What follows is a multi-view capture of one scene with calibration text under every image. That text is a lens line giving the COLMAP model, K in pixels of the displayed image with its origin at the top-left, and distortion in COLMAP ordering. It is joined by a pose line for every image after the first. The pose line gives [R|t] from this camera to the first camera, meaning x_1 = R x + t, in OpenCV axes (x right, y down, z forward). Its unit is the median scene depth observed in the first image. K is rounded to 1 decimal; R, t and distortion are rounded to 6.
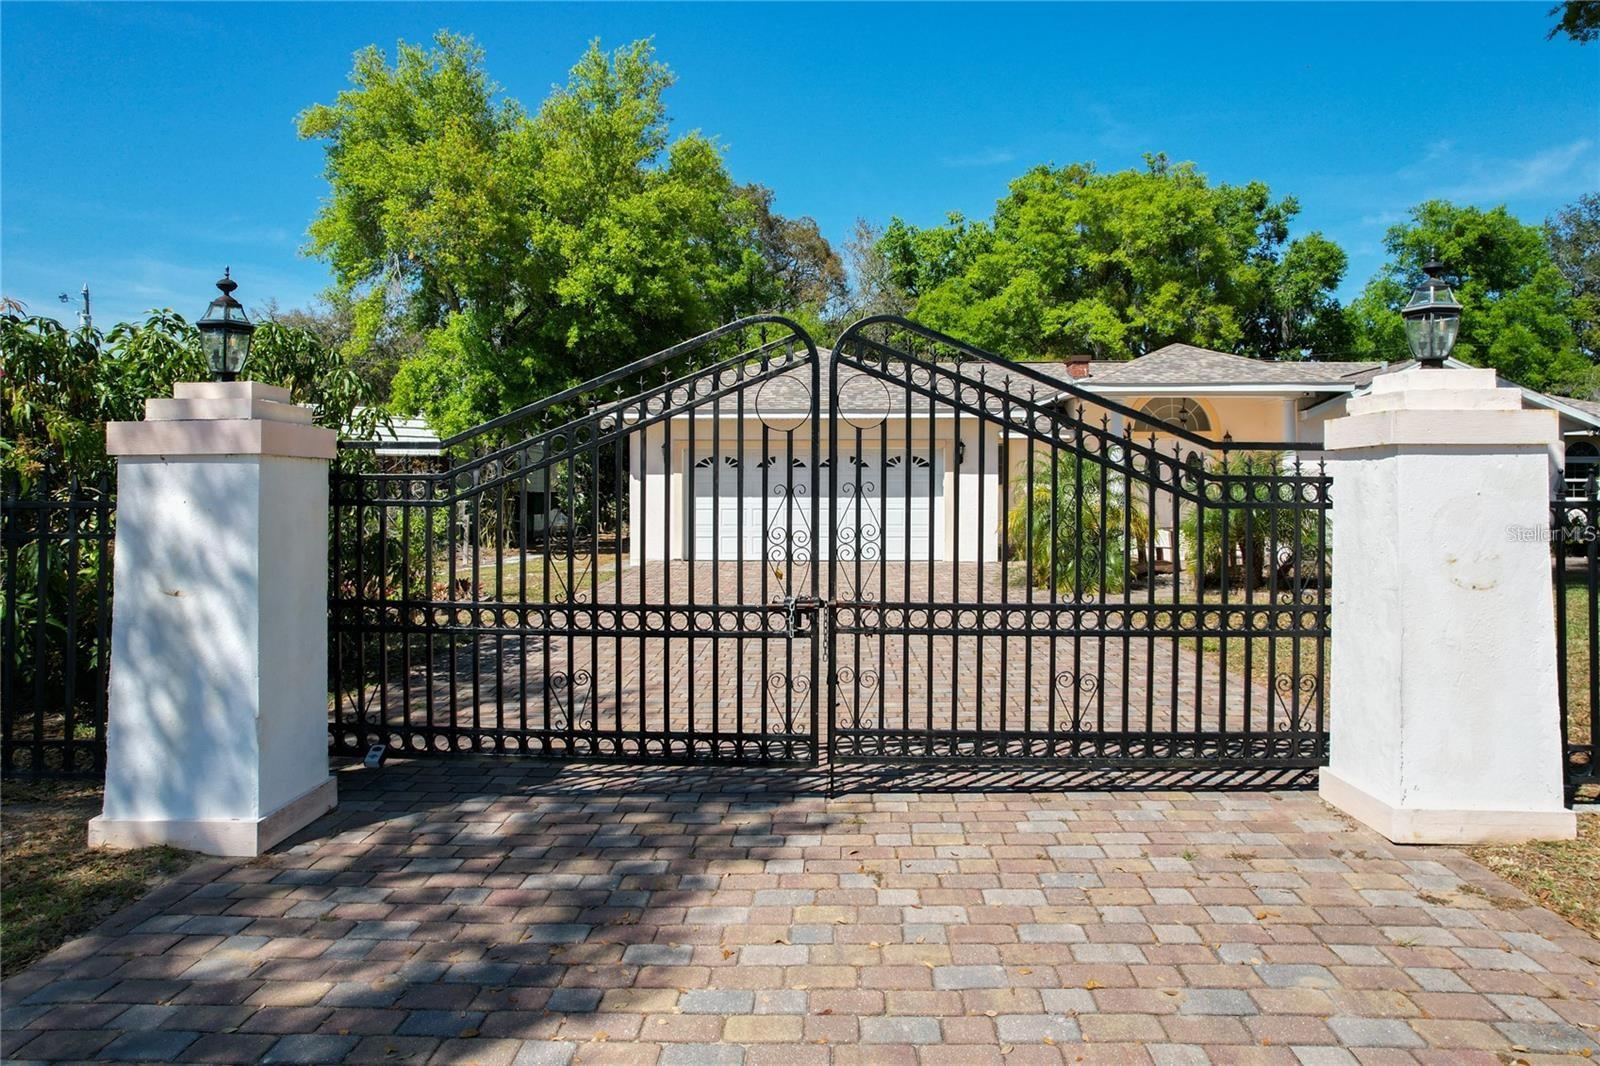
lens RADIAL K [[1041.1, 0, 826.8], [0, 1041.1, 477.0], [0, 0, 1]] dist [-0.058440, 0.057179]
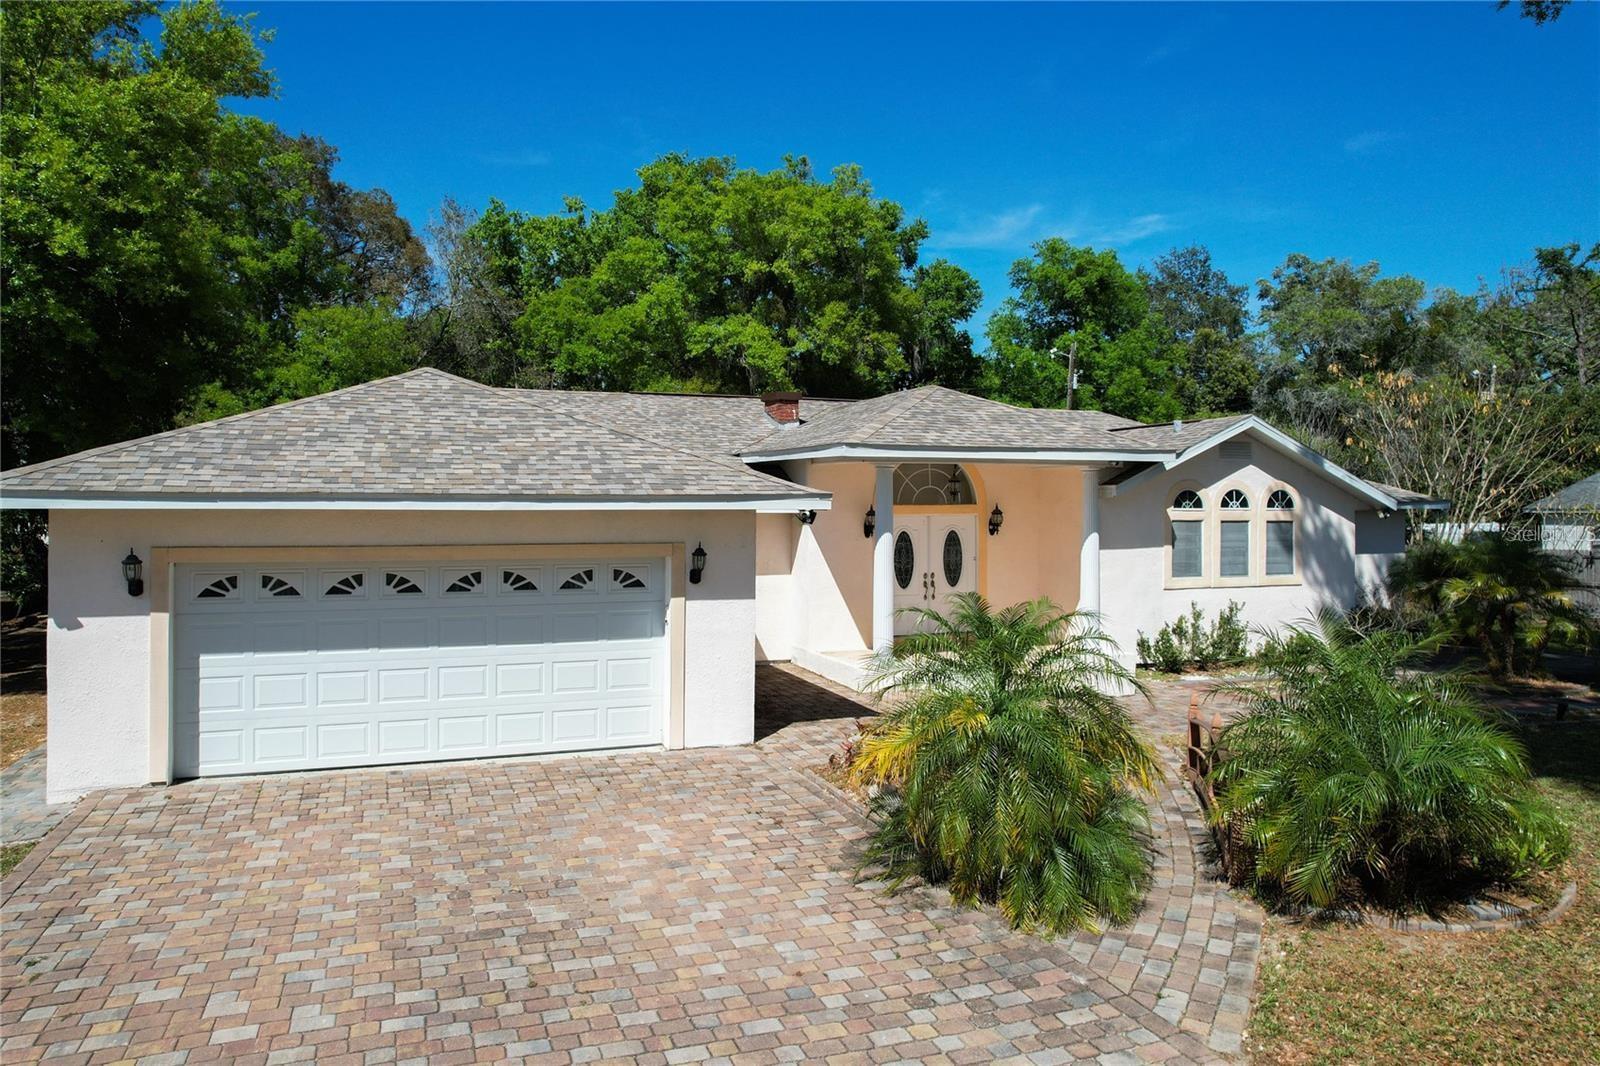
lens RADIAL K [[1044.0, 0, 778.6], [0, 1044.0, 485.4], [0, 0, 1]] dist [-0.063010, 0.057437]
pose [[0.933745, 0.010396, 0.357788, -0.020154], [-0.010225, 0.999945, -0.002371, -0.033226], [-0.357793, -0.001445, 0.933800, 0.209000]]
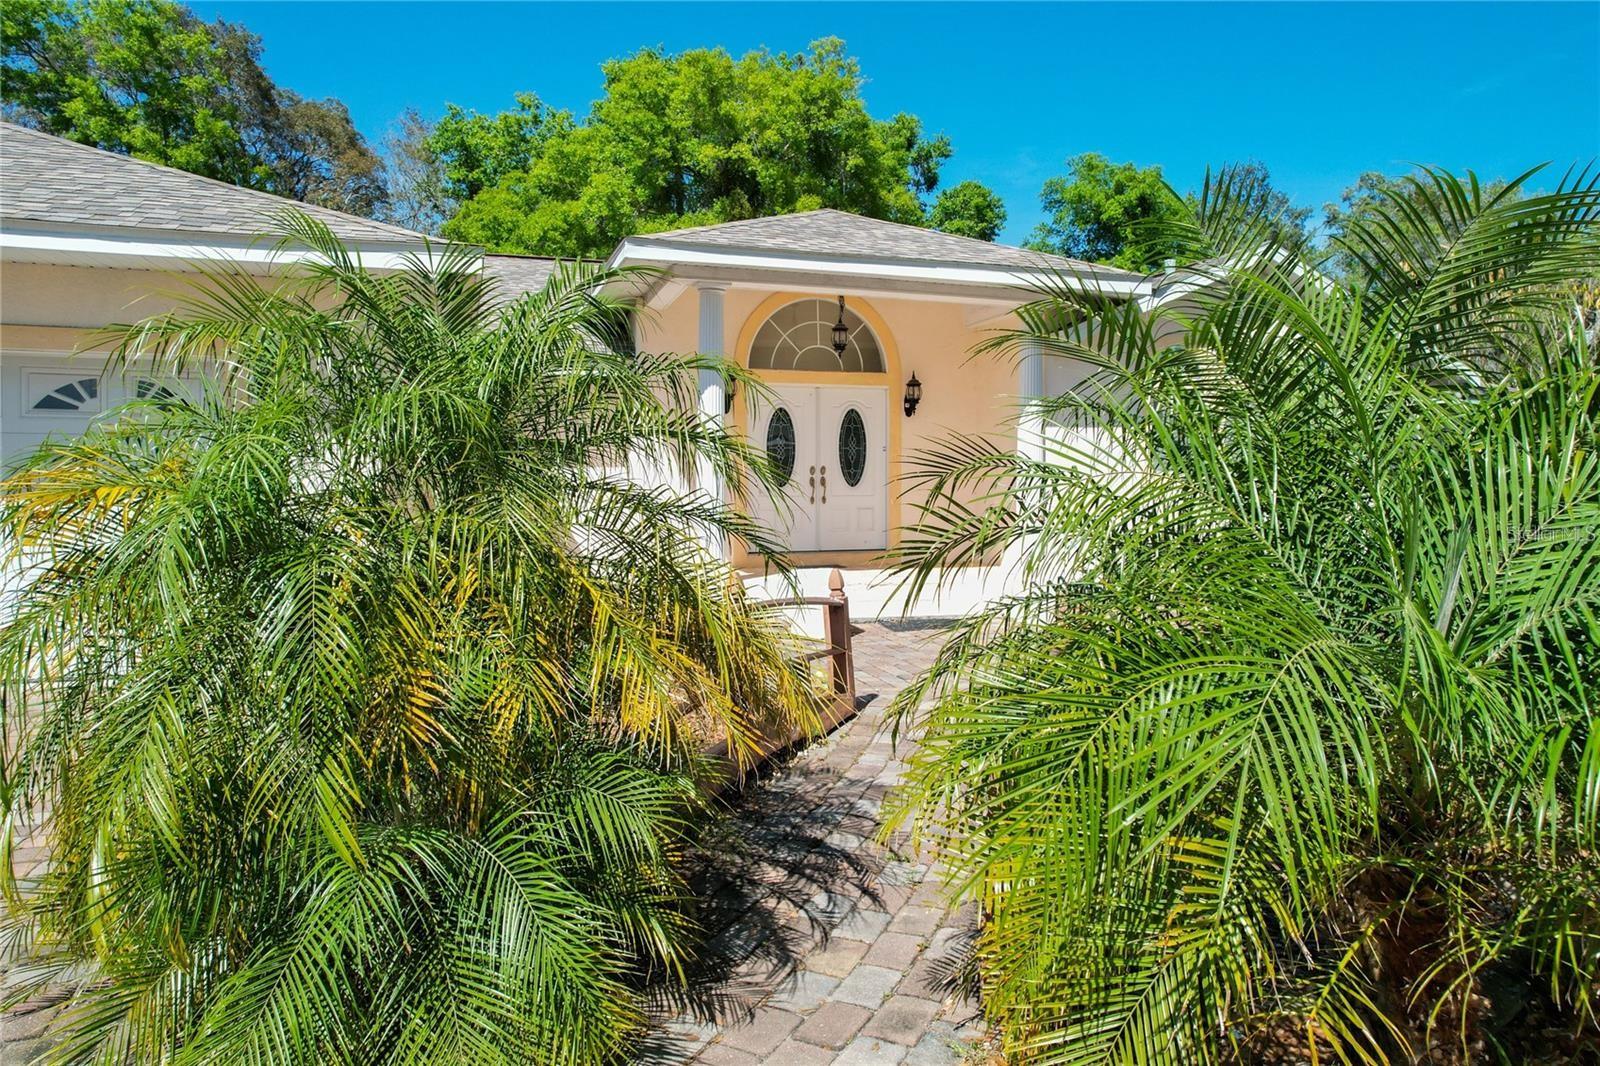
lens RADIAL K [[1043.2, 0, 801.8], [0, 1043.2, 511.4], [0, 0, 1]] dist [-0.065866, 0.059716]
pose [[0.947818, -0.001793, 0.318808, 0.093155], [-0.012858, 0.998956, 0.043846, 0.003149], [-0.318553, -0.045657, 0.946805, 0.296319]]
